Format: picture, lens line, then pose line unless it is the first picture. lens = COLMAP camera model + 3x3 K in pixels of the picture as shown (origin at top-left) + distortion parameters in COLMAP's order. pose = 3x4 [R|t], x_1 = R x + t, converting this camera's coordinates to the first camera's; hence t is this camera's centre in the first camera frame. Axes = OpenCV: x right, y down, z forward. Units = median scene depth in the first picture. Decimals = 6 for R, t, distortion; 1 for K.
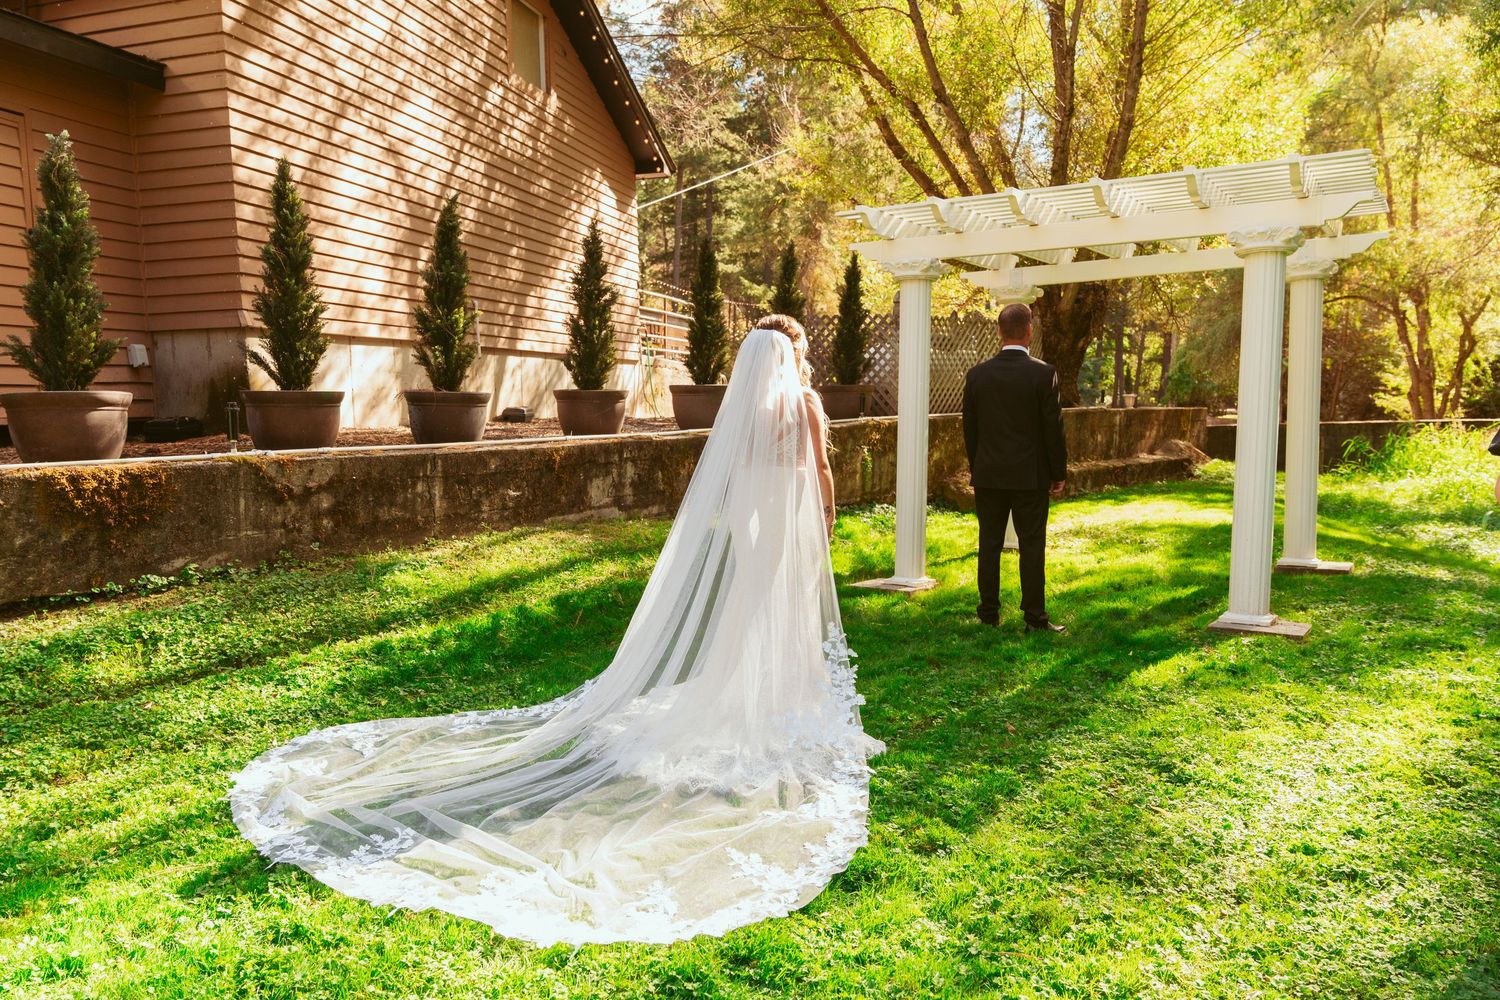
lens RADIAL K [[1054.5, 0, 707.5], [0, 1054.5, 492.6], [0, 0, 1]] dist [-0.004558, -0.015436]
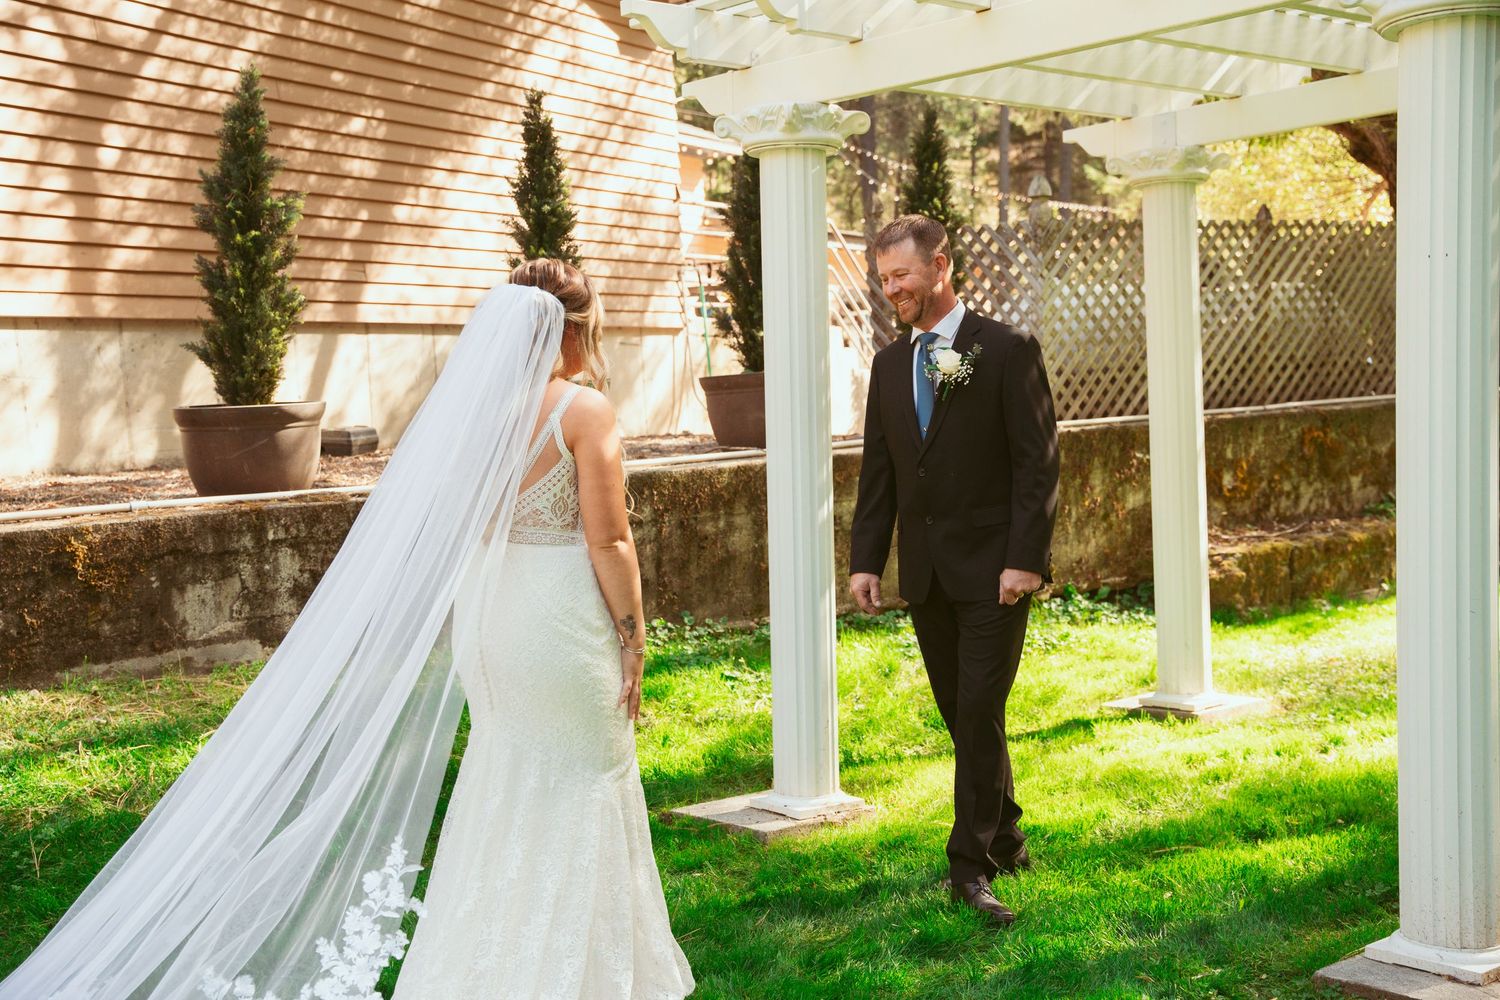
lens RADIAL K [[1739.7, 0, 753.1], [0, 1739.7, 497.9], [0, 0, 1]] dist [0.050088, 0.000000]
pose [[0.979971, -0.022284, -0.197891, 0.325356], [0.018062, 0.999570, -0.023116, -0.031257], [0.198321, 0.019079, 0.979952, 0.242807]]
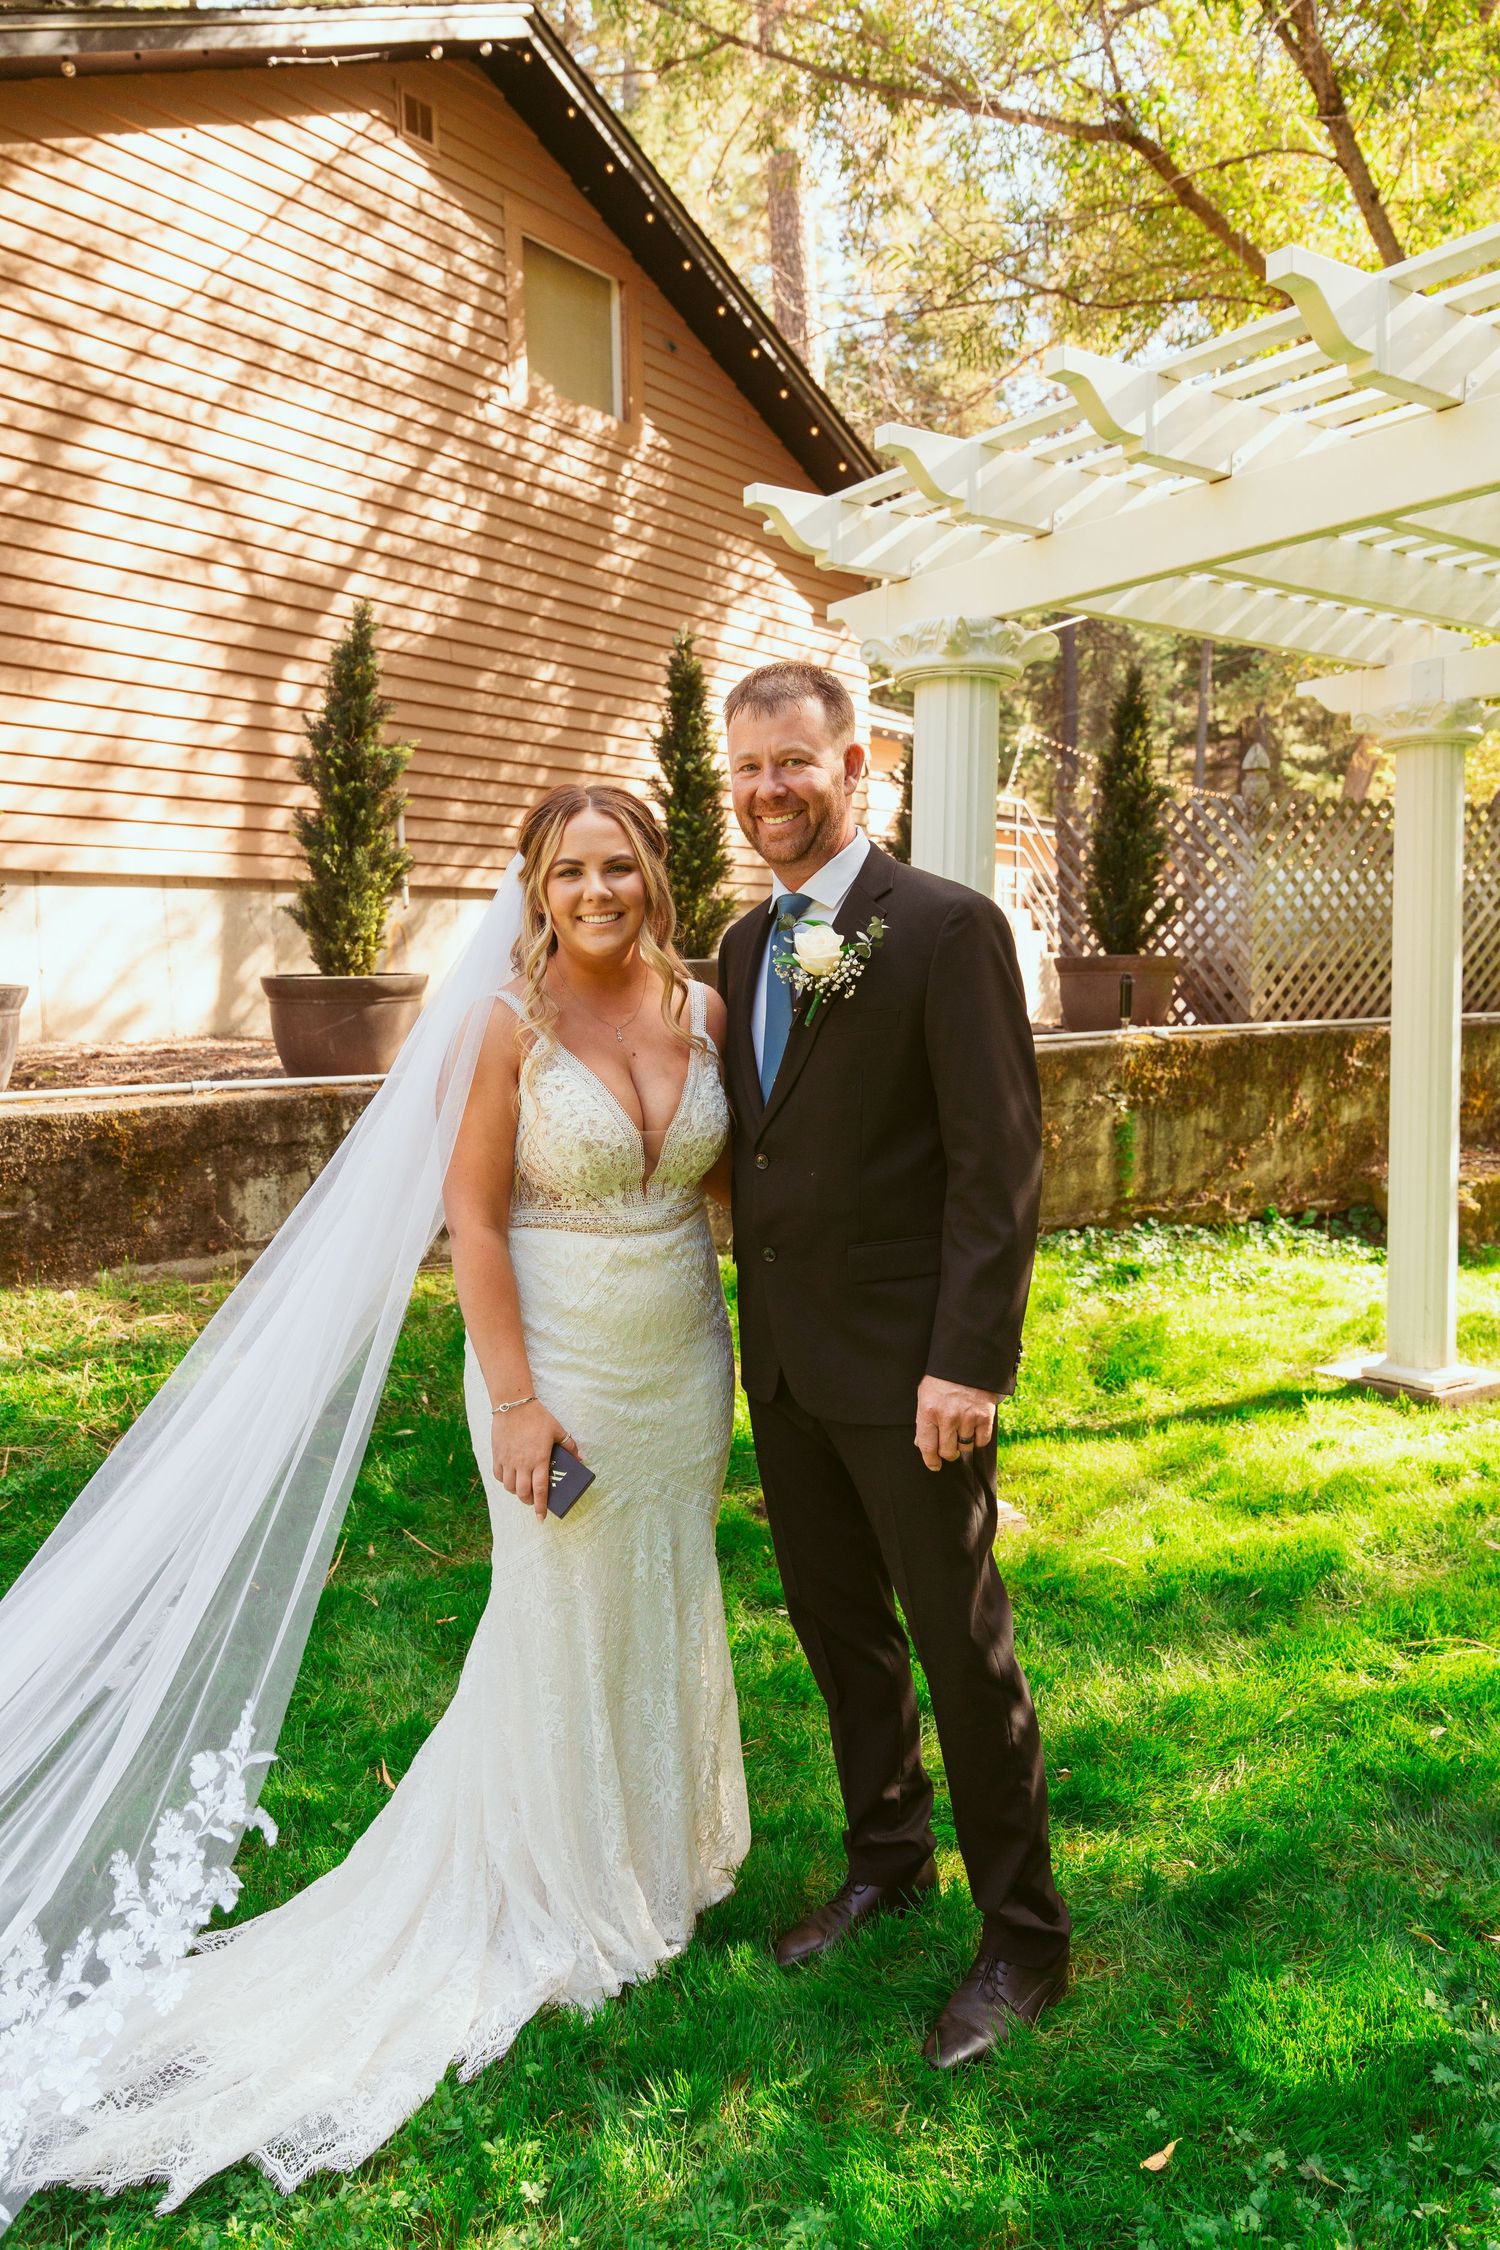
lens RADIAL K [[1581.8, 0, 709.0], [0, 1581.8, 1077.3], [0, 0, 1]] dist [-0.004558, -0.015436]
pose [[0.939627, 0.023220, -0.341413, 0.303977], [-0.028879, 0.999517, -0.011501, -0.054795], [0.340981, 0.020667, 0.939843, 0.448717]]
